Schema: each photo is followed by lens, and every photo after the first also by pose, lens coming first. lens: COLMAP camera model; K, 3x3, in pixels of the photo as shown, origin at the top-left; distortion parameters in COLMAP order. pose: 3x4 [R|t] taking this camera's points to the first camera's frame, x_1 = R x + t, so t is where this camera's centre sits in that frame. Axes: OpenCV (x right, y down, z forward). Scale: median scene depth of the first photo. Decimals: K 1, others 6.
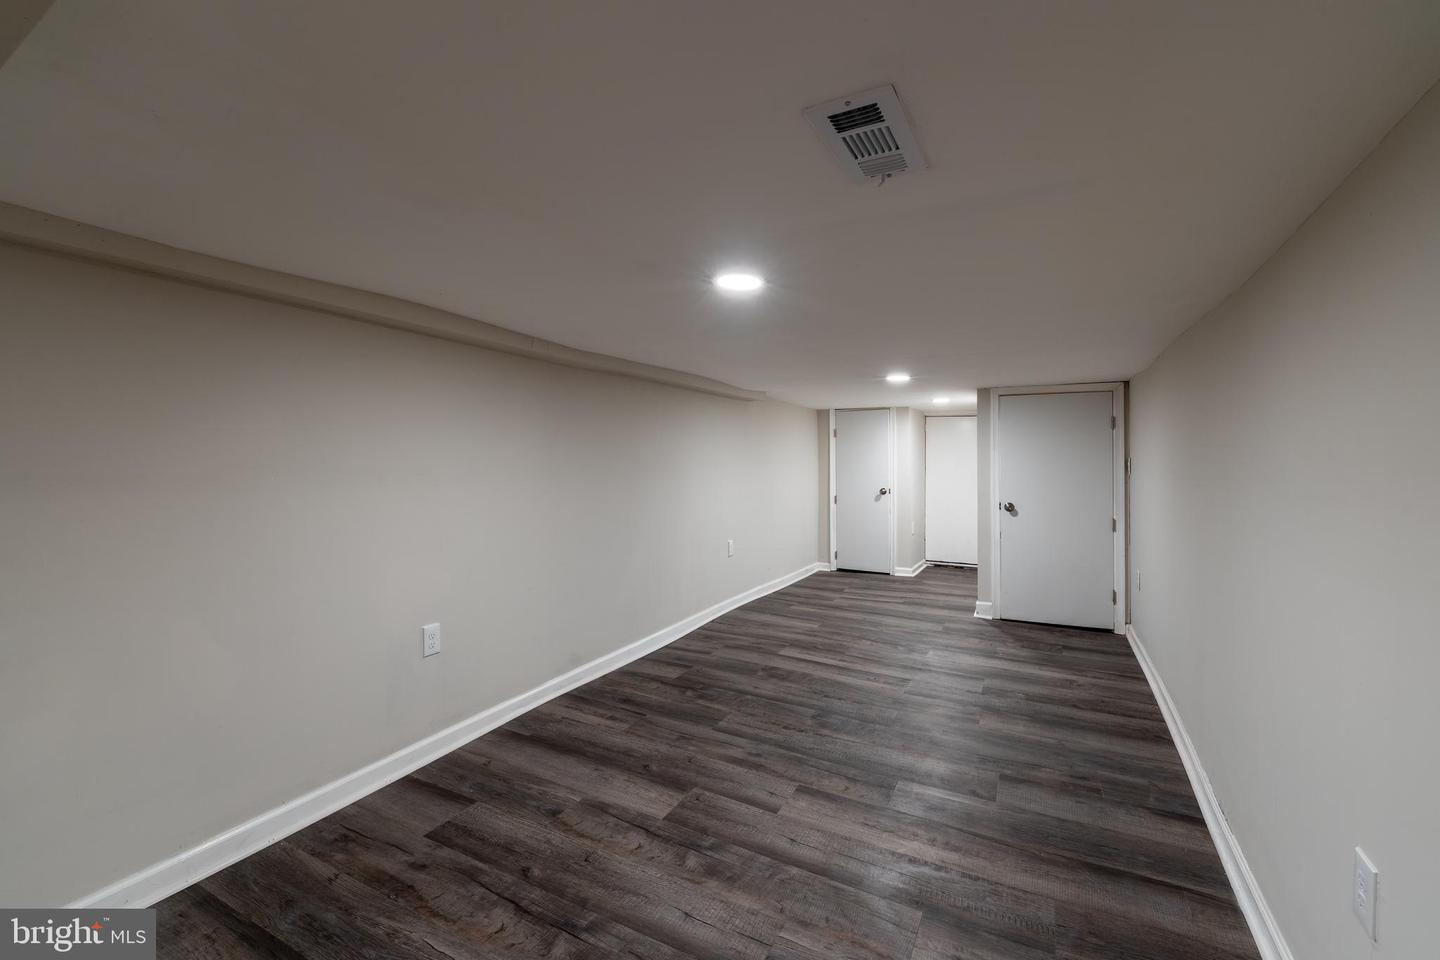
lens RADIAL K [[607.8, 0, 721.2], [0, 607.8, 476.1], [0, 0, 1]] dist [-0.000298, 0.000415]
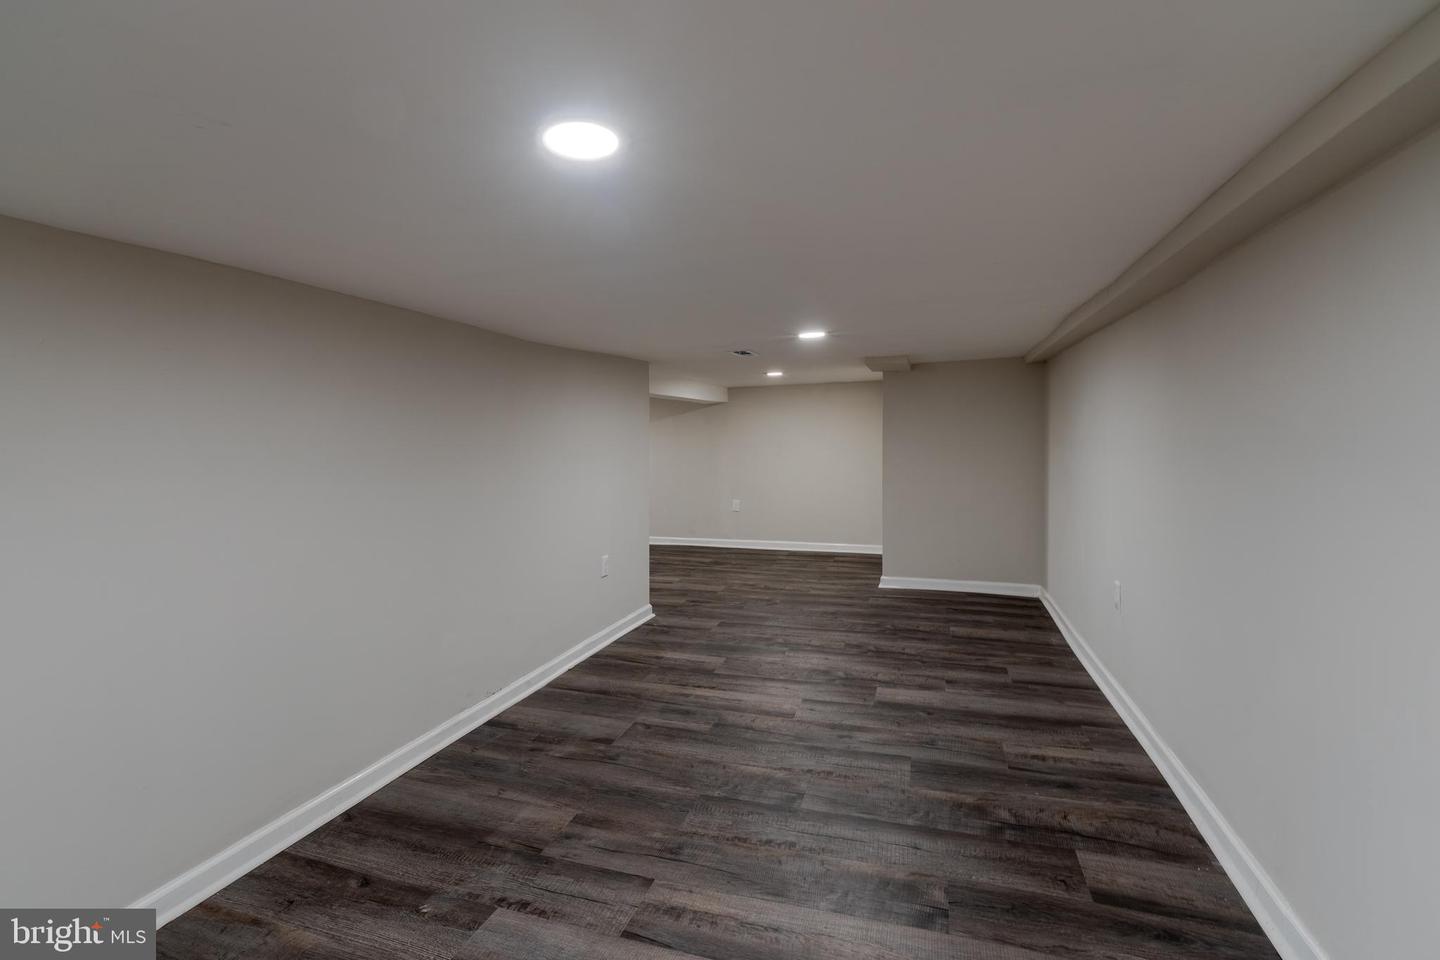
lens RADIAL K [[607.8, 0, 715.9], [0, 607.8, 481.6], [0, 0, 1]] dist [-0.000298, 0.000415]
pose [[-0.987519, 0.027684, -0.155049, 0.399335], [0.012300, 0.994980, 0.099314, -0.058833], [0.157020, 0.096168, -0.982902, 1.873928]]
